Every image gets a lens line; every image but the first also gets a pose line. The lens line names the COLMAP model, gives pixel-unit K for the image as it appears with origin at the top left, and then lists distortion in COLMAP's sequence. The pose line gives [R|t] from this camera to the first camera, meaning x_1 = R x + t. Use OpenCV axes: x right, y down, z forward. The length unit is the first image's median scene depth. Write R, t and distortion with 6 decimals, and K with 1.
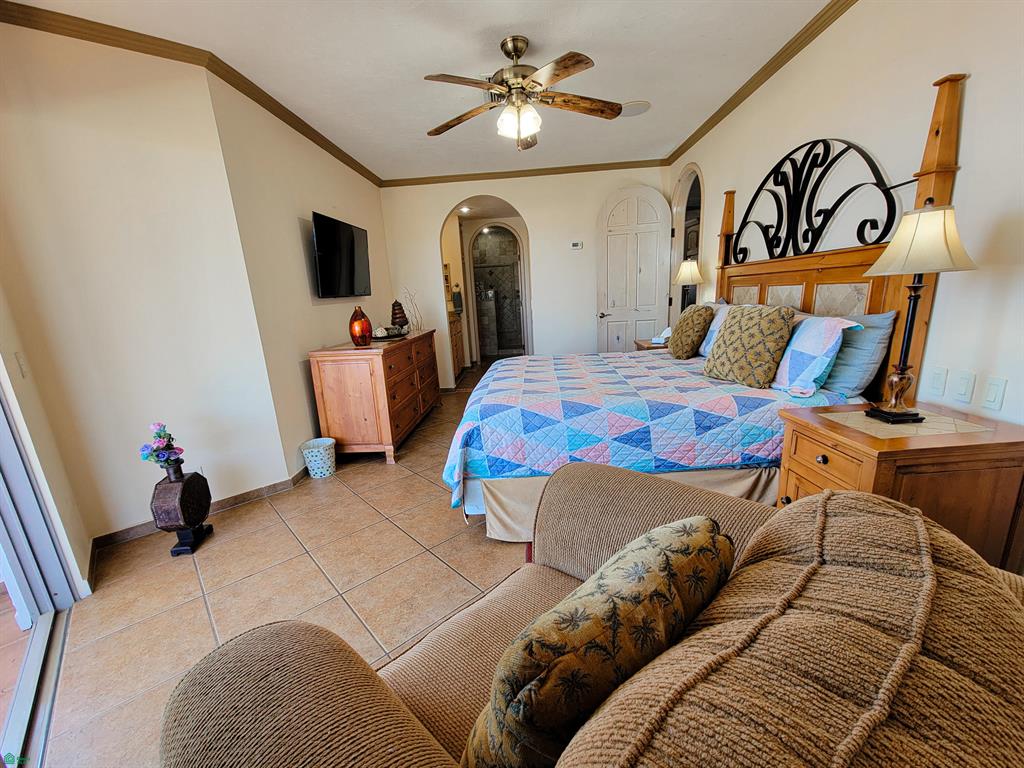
lens RADIAL K [[419.1, 0, 509.1], [0, 419.1, 401.1], [0, 0, 1]] dist [0.000275, -0.004134]
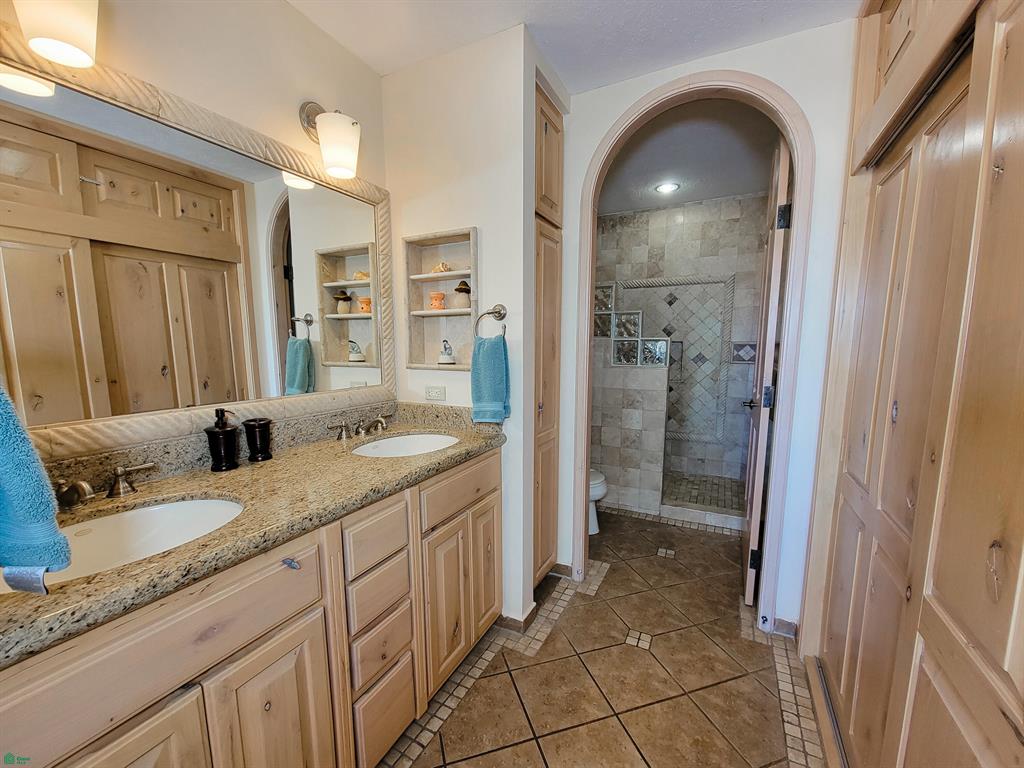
lens RADIAL K [[419.1, 0, 509.1], [0, 419.1, 401.1], [0, 0, 1]] dist [0.000275, -0.004134]
pose [[0.902695, 0.116843, -0.414112, -0.004639], [-0.158376, 0.985083, -0.067289, -0.163944], [0.400073, 0.126327, 0.907735, 0.614550]]
